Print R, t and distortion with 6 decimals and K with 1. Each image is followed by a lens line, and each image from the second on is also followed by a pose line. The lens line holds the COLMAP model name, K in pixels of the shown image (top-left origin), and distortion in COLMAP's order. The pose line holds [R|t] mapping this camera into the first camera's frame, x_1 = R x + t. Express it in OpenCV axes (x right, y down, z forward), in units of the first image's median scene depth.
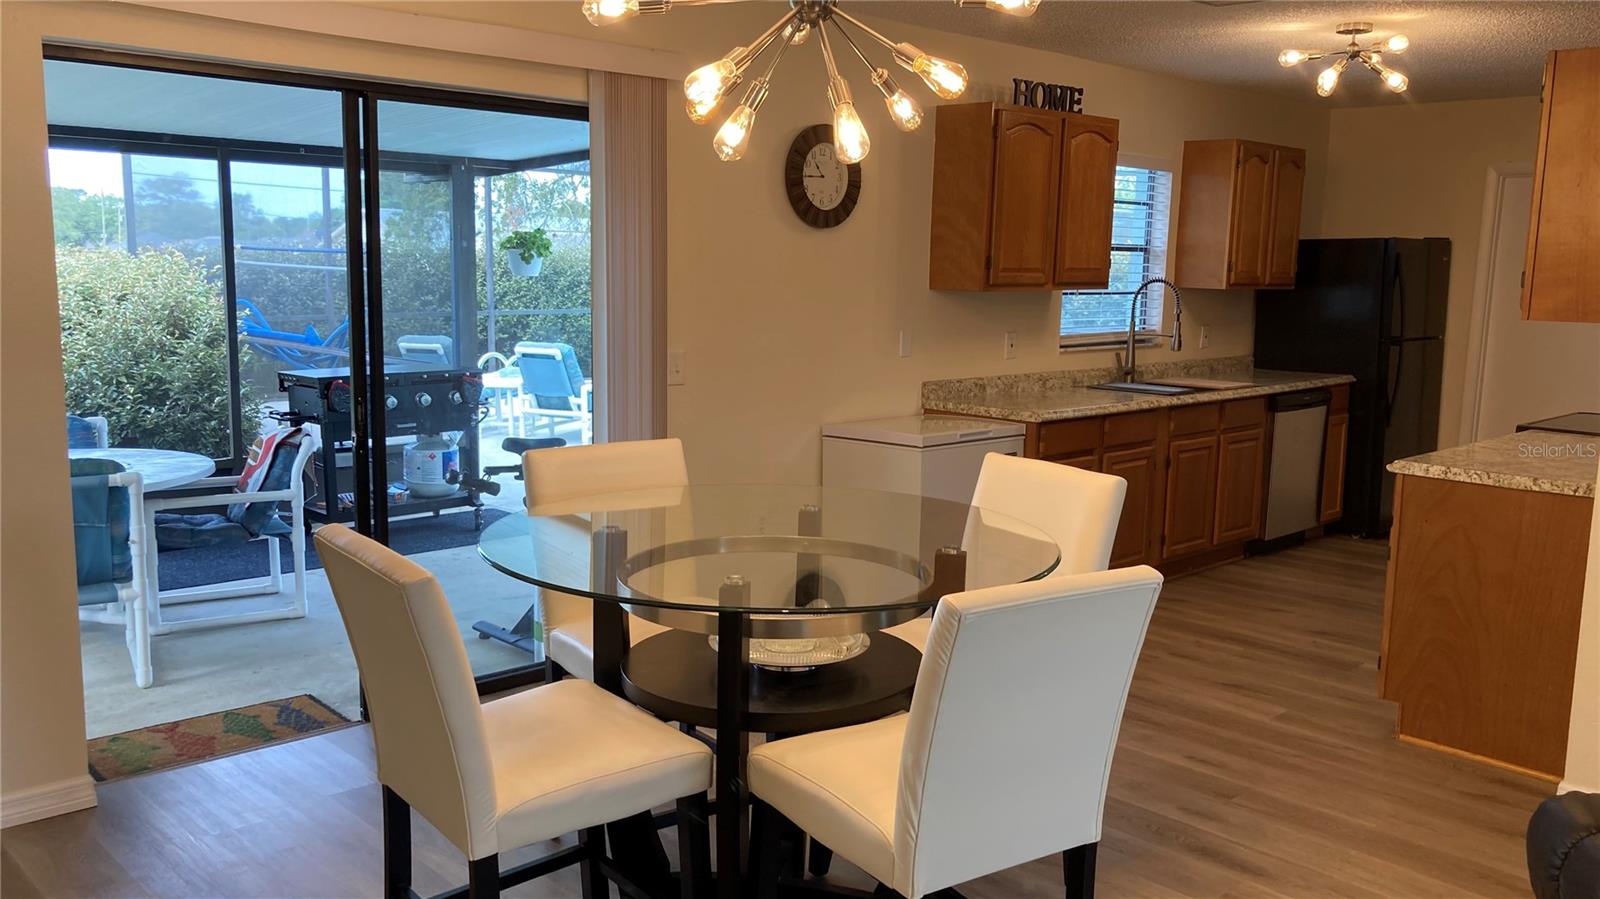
lens RADIAL K [[1323.3, 0, 831.2], [0, 1323.3, 459.3], [0, 0, 1]] dist [0.069122, -0.070699]
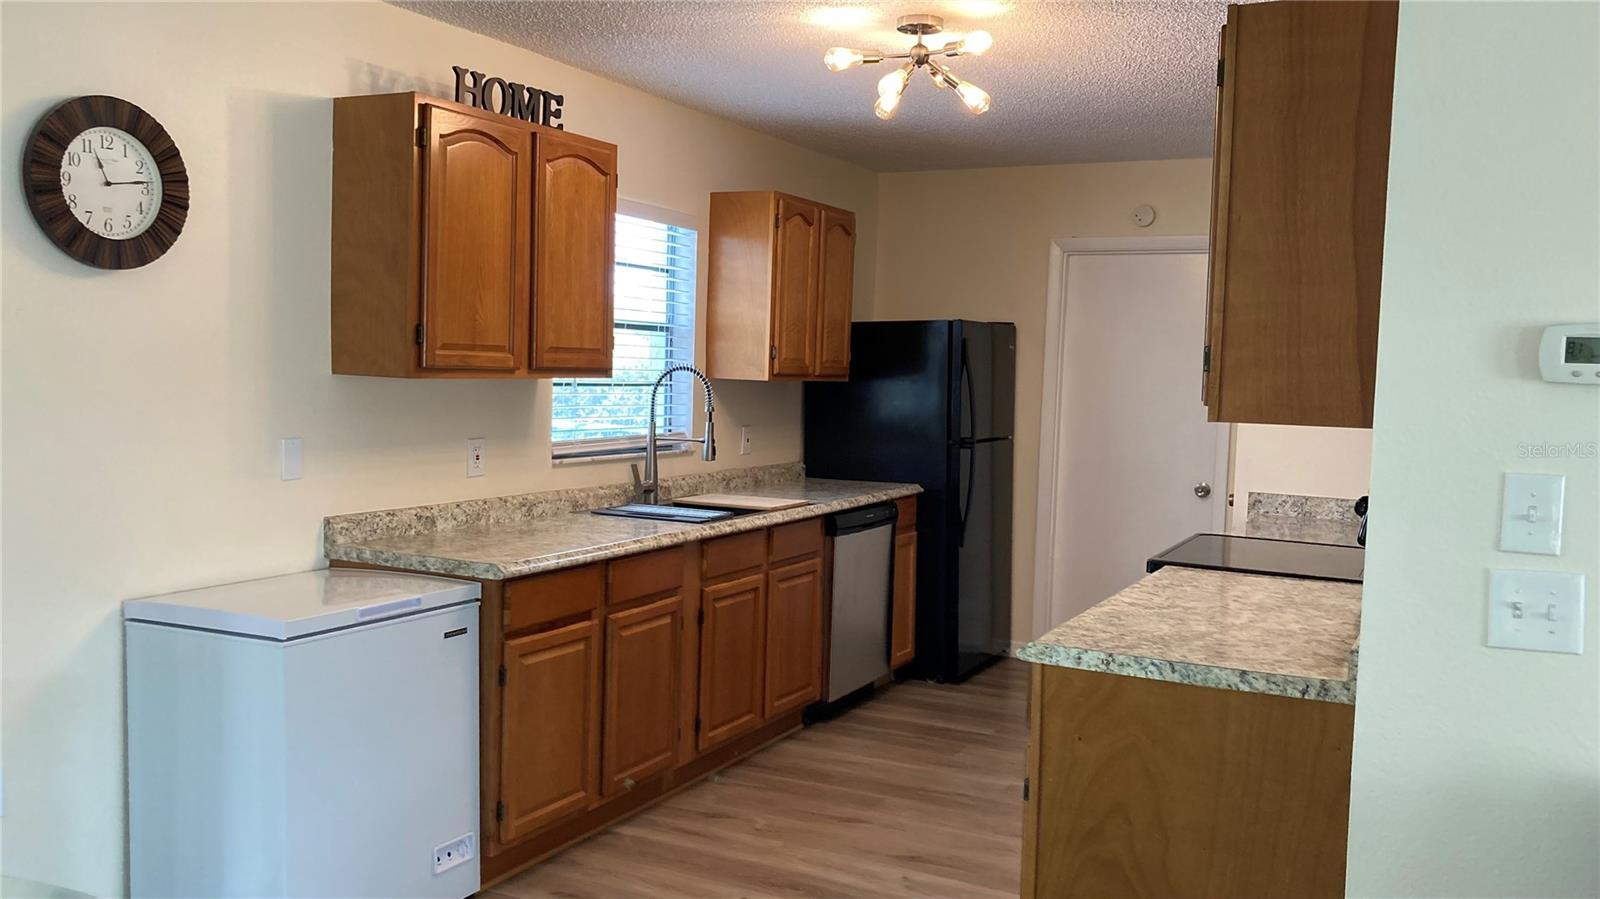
lens RADIAL K [[1323.3, 0, 791.3], [0, 1323.3, 462.5], [0, 0, 1]] dist [0.069122, -0.070699]
pose [[0.955062, -0.016627, 0.295940, 0.092569], [0.037241, 0.997245, -0.064157, -0.034611], [-0.294057, 0.072295, 0.953050, 0.306422]]
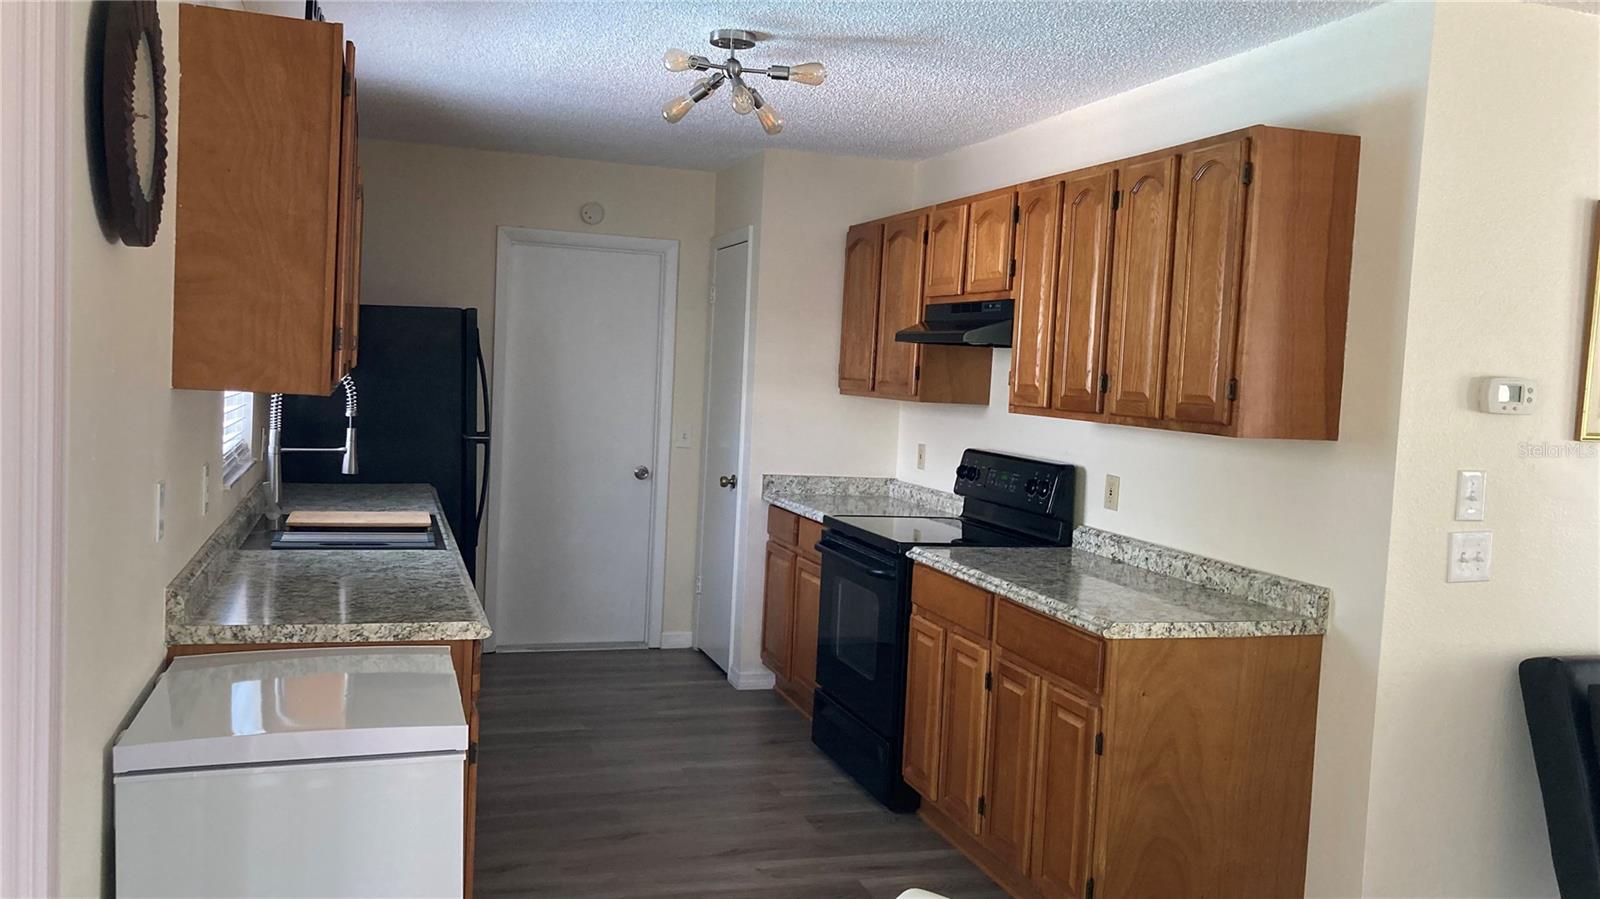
lens RADIAL K [[1323.3, 0, 794.9], [0, 1323.3, 464.8], [0, 0, 1]] dist [0.069122, -0.070699]
pose [[0.462916, -0.066079, 0.883936, -0.235594], [0.098329, 0.994891, 0.022878, -0.089261], [-0.880931, 0.076326, 0.467049, 0.573104]]
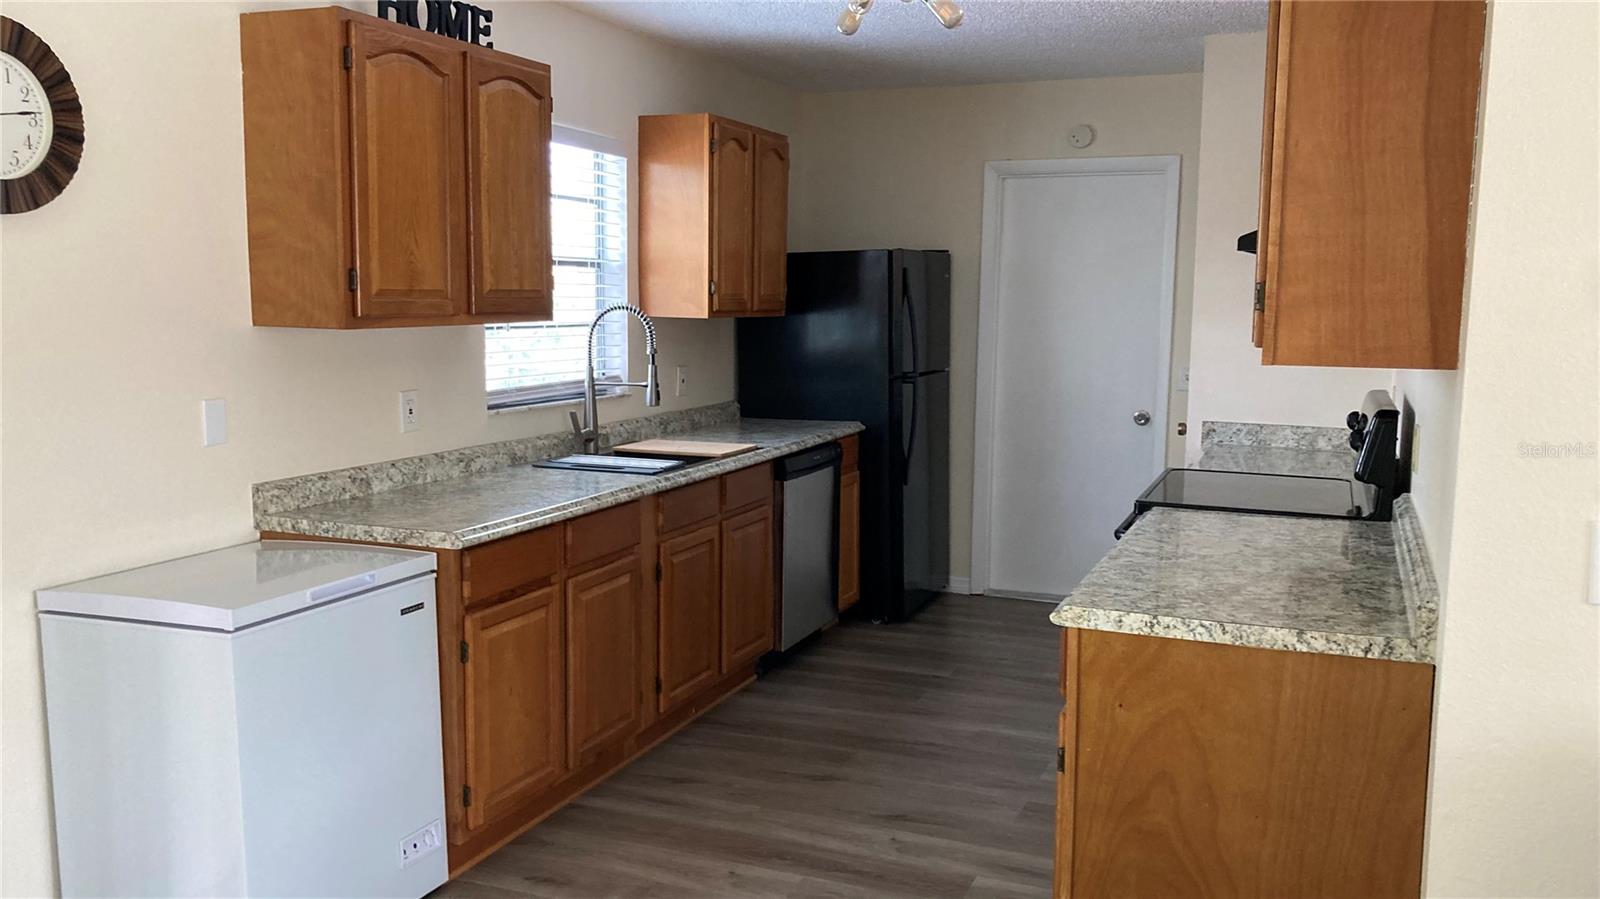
lens RADIAL K [[1323.3, 0, 783.7], [0, 1323.3, 466.6], [0, 0, 1]] dist [0.069122, -0.070699]
pose [[0.925926, -0.063454, 0.372337, 0.065915], [0.068660, 0.997640, -0.000726, -0.049373], [-0.371412, 0.026237, 0.928097, 0.358437]]
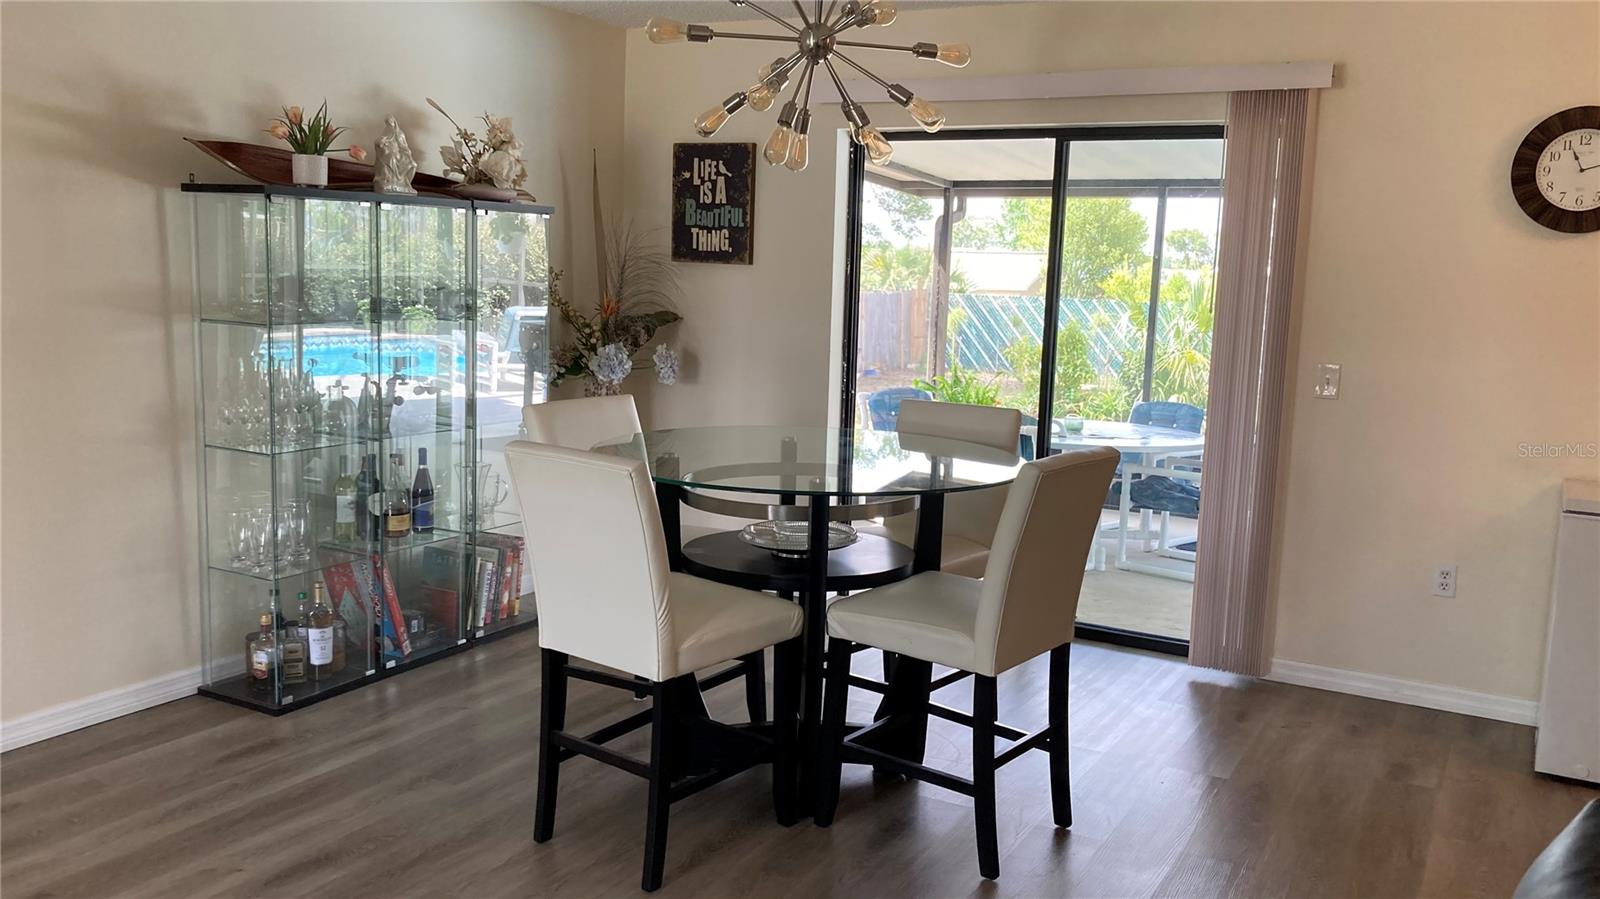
lens RADIAL K [[1323.3, 0, 807.9], [0, 1323.3, 444.8], [0, 0, 1]] dist [0.069122, -0.070699]
pose [[0.279588, 0.123336, -0.952165, 0.575016], [-0.175329, 0.981598, 0.075666, -0.026460], [0.943976, 0.145787, 0.296068, 0.301867]]
